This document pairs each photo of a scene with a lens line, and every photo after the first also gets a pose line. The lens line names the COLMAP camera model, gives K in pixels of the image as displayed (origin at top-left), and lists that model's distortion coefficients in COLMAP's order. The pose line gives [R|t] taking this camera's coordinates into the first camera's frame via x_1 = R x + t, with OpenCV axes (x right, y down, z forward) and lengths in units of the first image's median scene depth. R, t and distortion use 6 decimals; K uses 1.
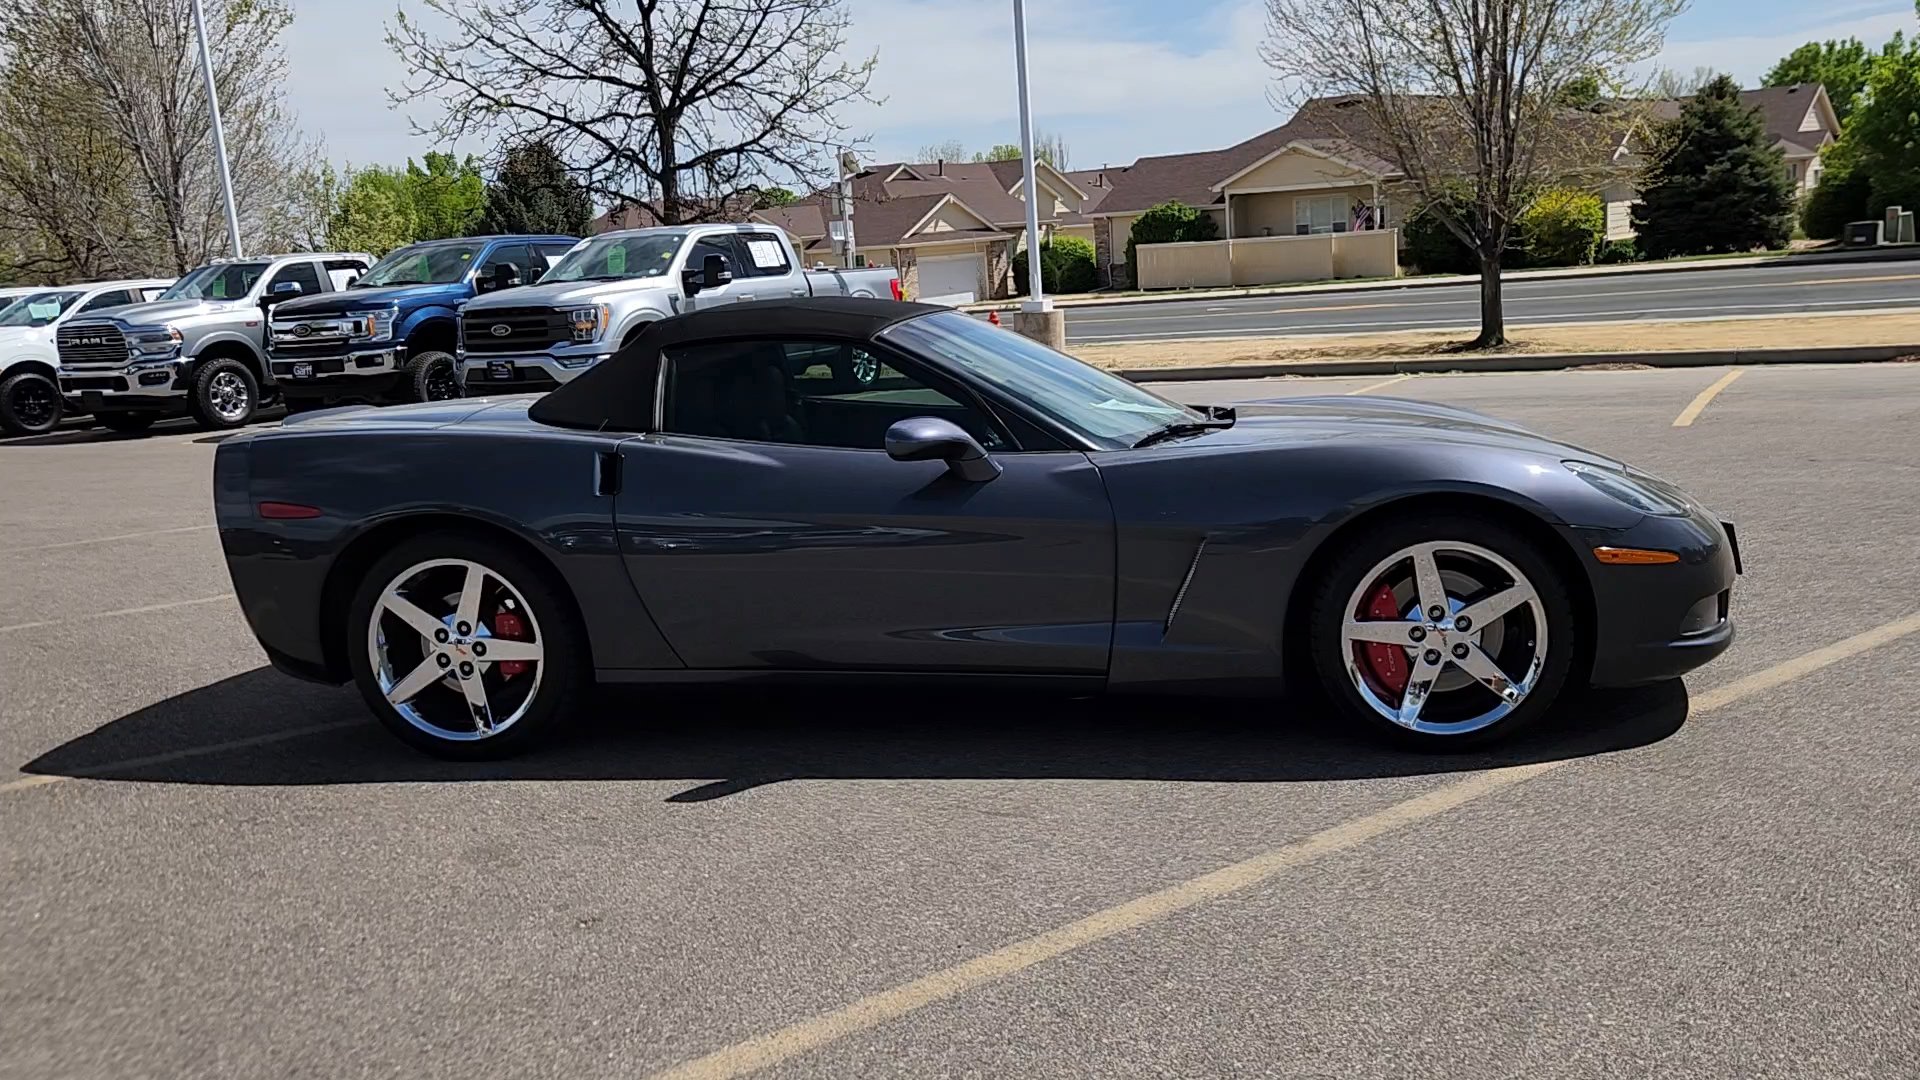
lens RADIAL K [[1632.1, 0, 944.5], [0, 1632.1, 539.0], [0, 0, 1]] dist [0.029181, -0.015817]
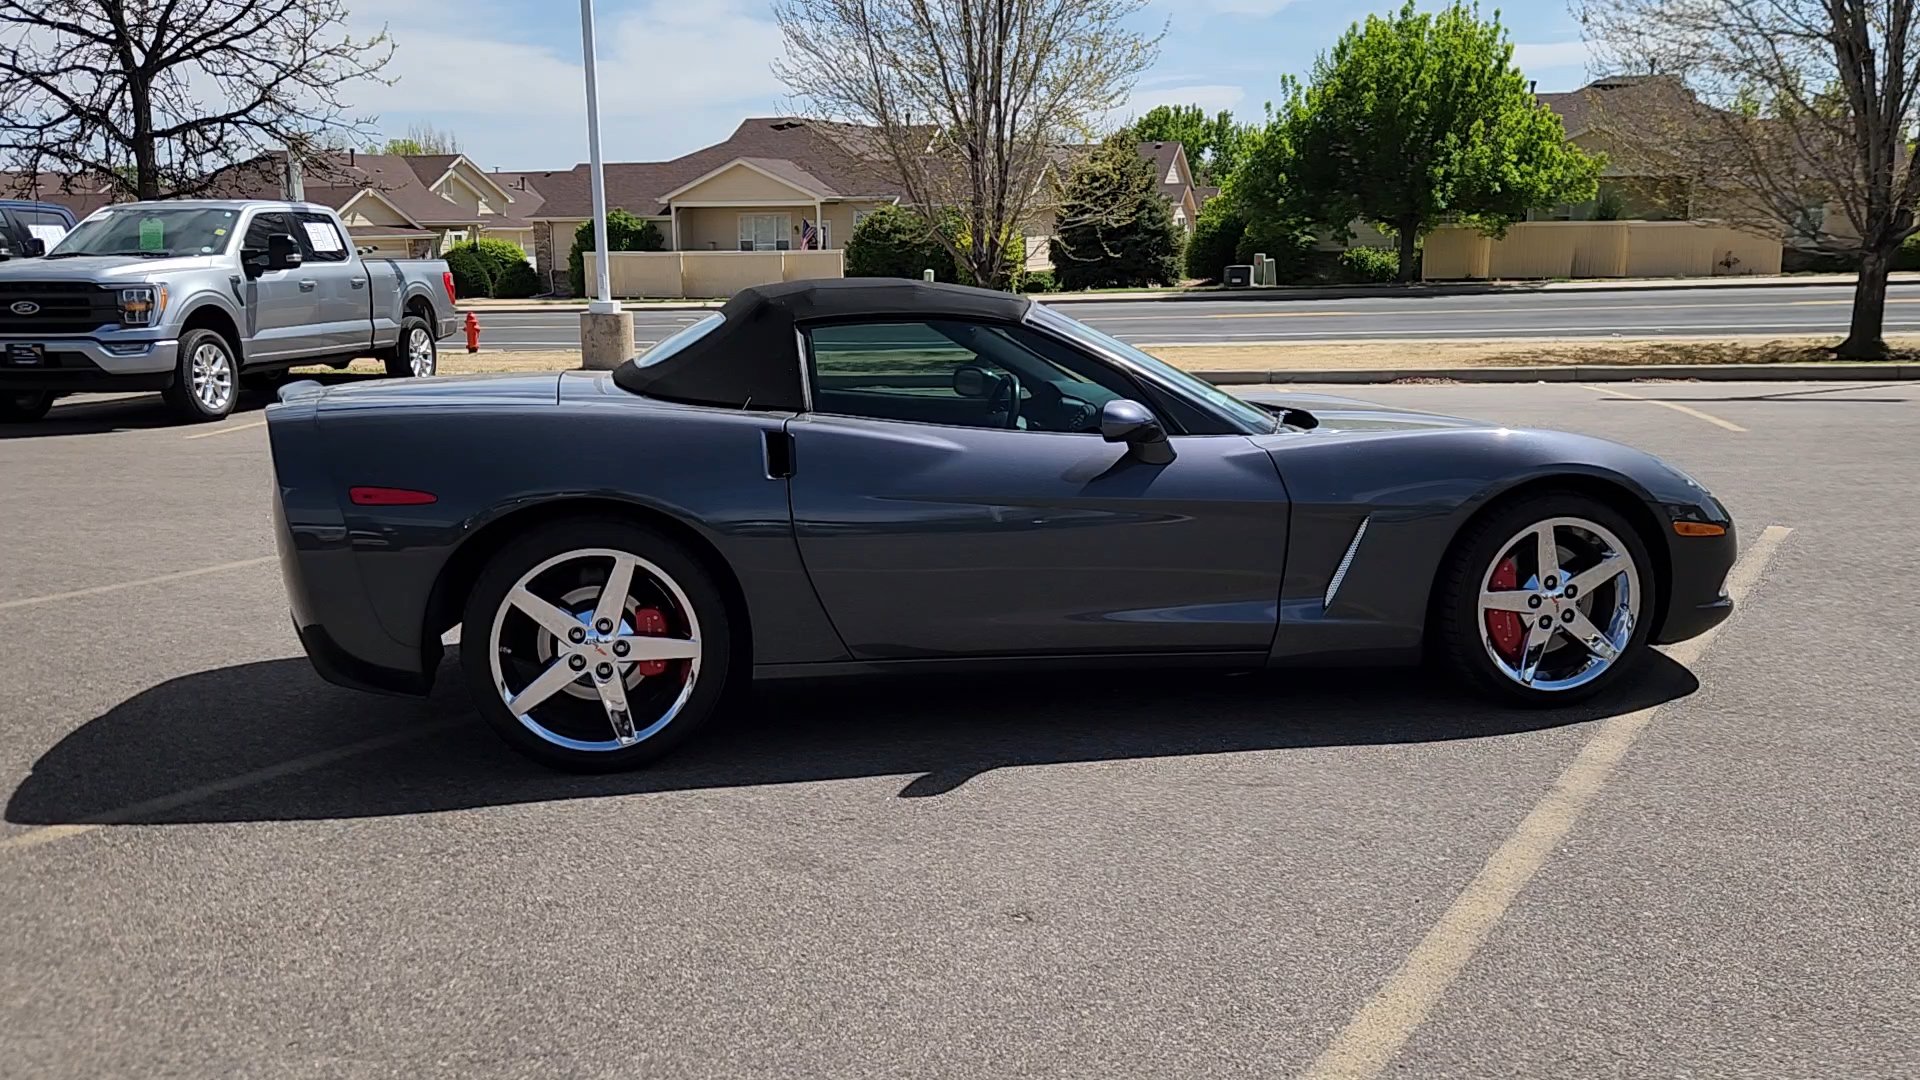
lens RADIAL K [[1632.1, 0, 944.2], [0, 1632.1, 542.8], [0, 0, 1]] dist [0.029181, -0.015817]
pose [[0.933509, -0.011985, 0.358355, -0.120615], [0.014118, 0.999895, -0.003336, 0.003925], [-0.358277, 0.008173, 0.933579, 0.025259]]
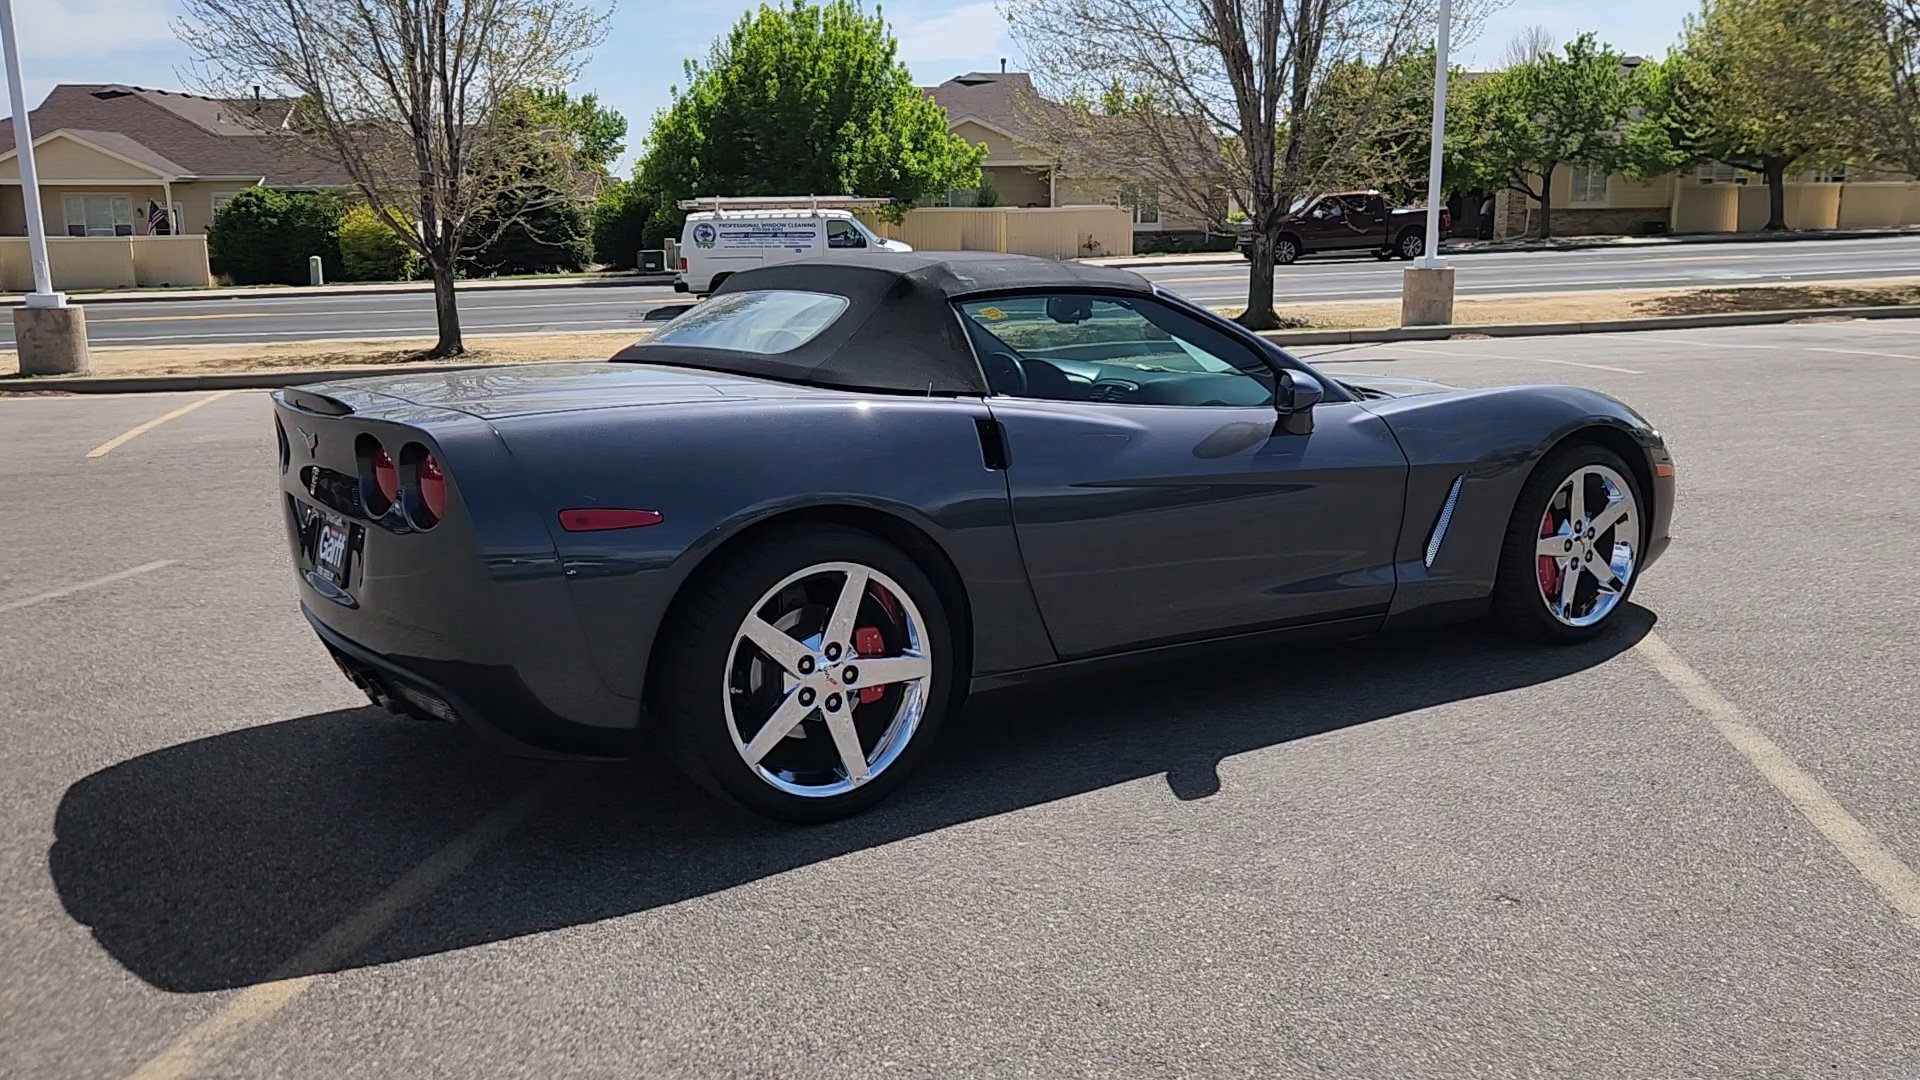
lens RADIAL K [[1632.1, 0, 946.0], [0, 1632.1, 542.7], [0, 0, 1]] dist [0.029181, -0.015817]
pose [[0.728498, -0.079678, 0.680398, -0.213793], [0.086170, 0.995982, 0.024374, -0.003128], [-0.679607, 0.040873, 0.732437, 0.106483]]
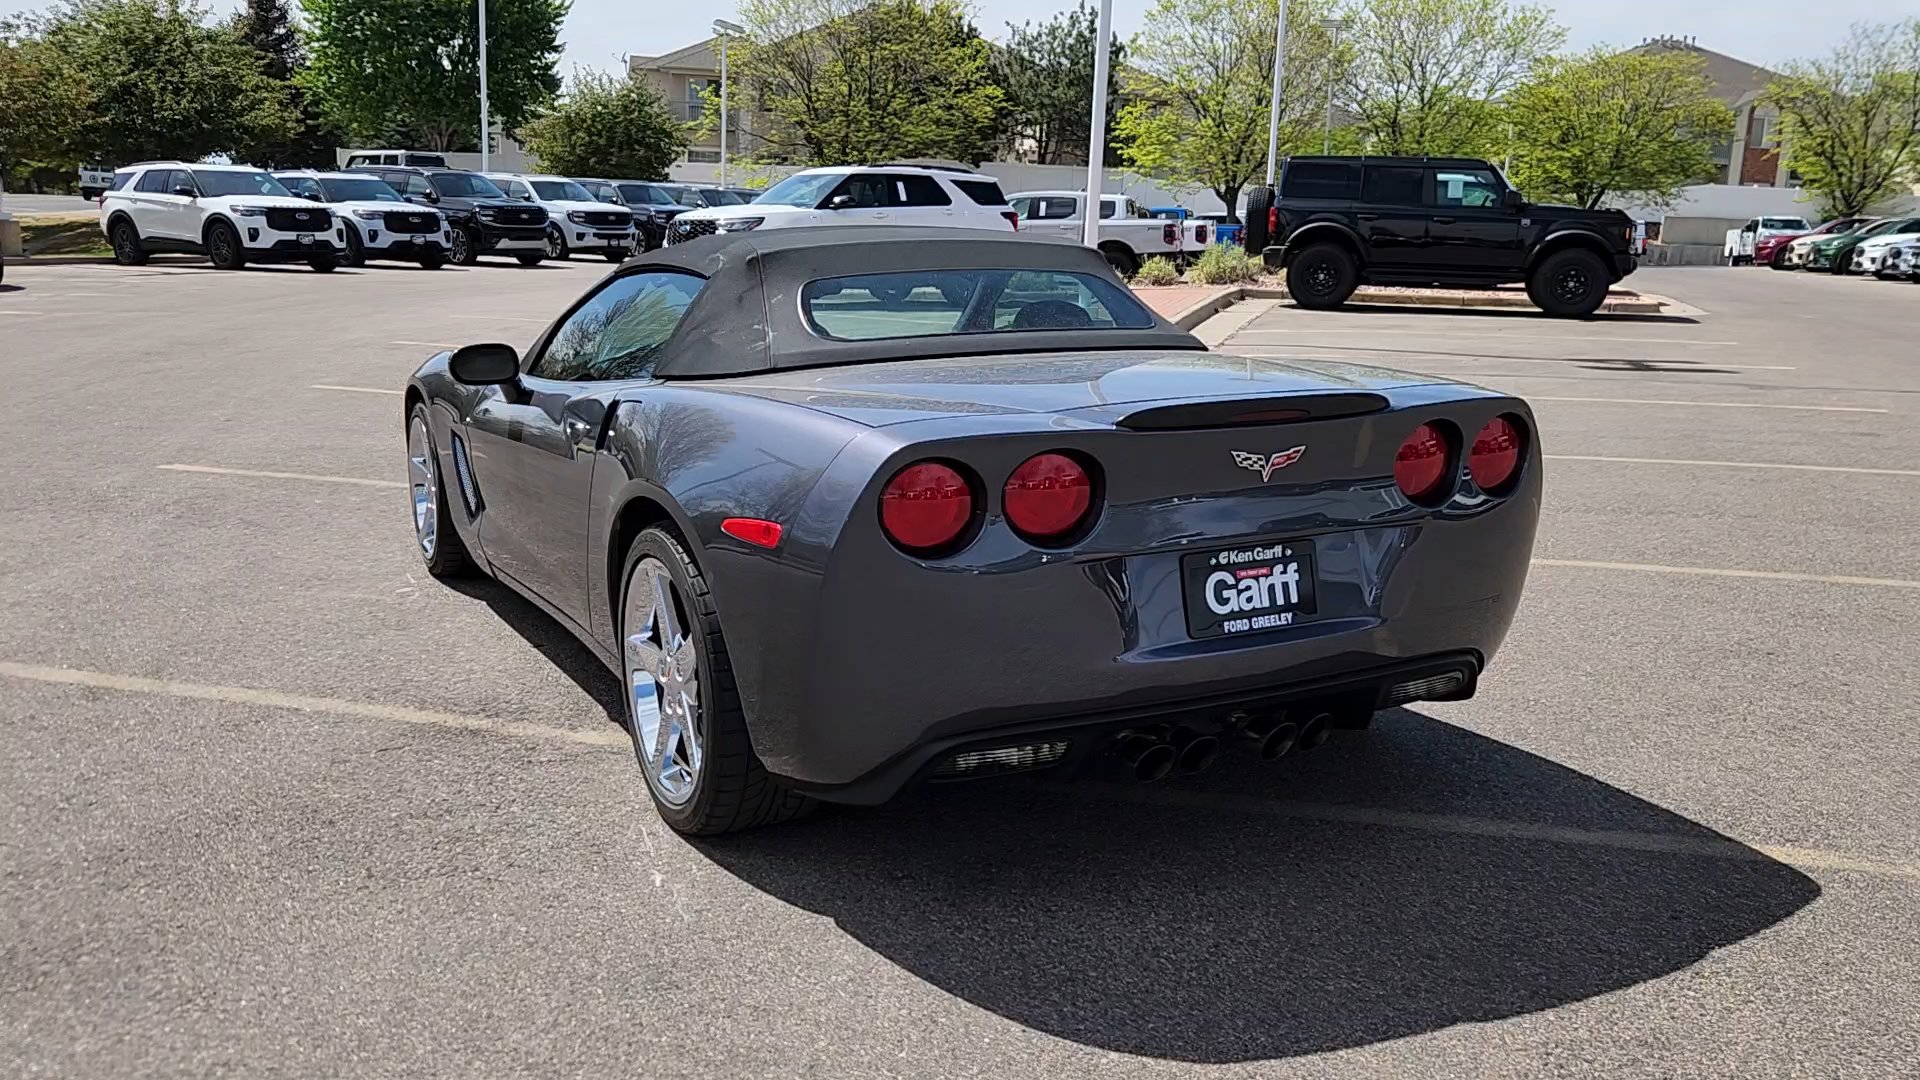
lens RADIAL K [[1627.0, 0, 948.0], [0, 1627.0, 537.8], [0, 0, 1]] dist [0.036829, -0.024997]
pose [[-0.604970, -0.108049, 0.788883, -0.243861], [0.148865, 0.957934, 0.245362, -0.059598], [-0.782209, 0.265873, -0.563436, 0.458642]]
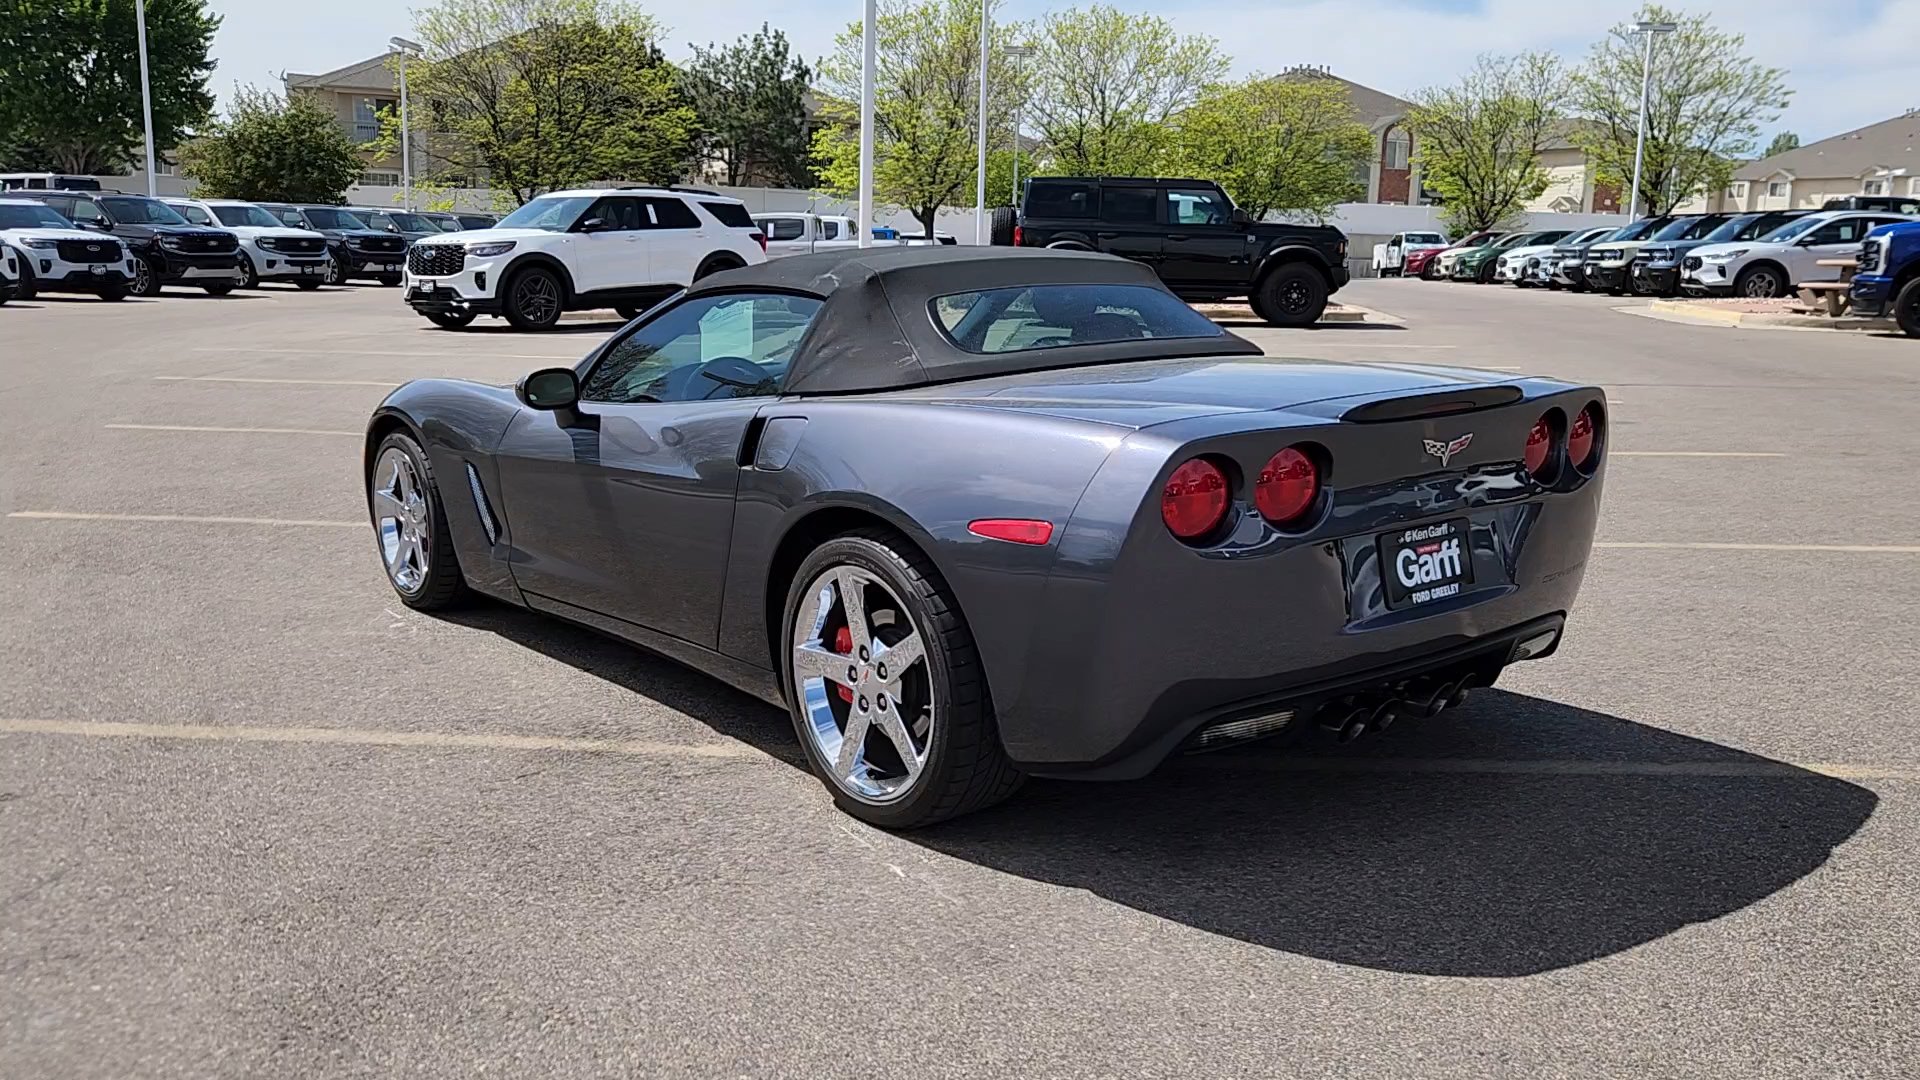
lens RADIAL K [[1627.0, 0, 946.0], [0, 1627.0, 540.9], [0, 0, 1]] dist [0.036829, -0.024997]
pose [[-0.747478, -0.067594, 0.660838, -0.210720], [0.146535, 0.953526, 0.263278, -0.069505], [-0.647922, 0.293630, -0.702836, 0.512317]]
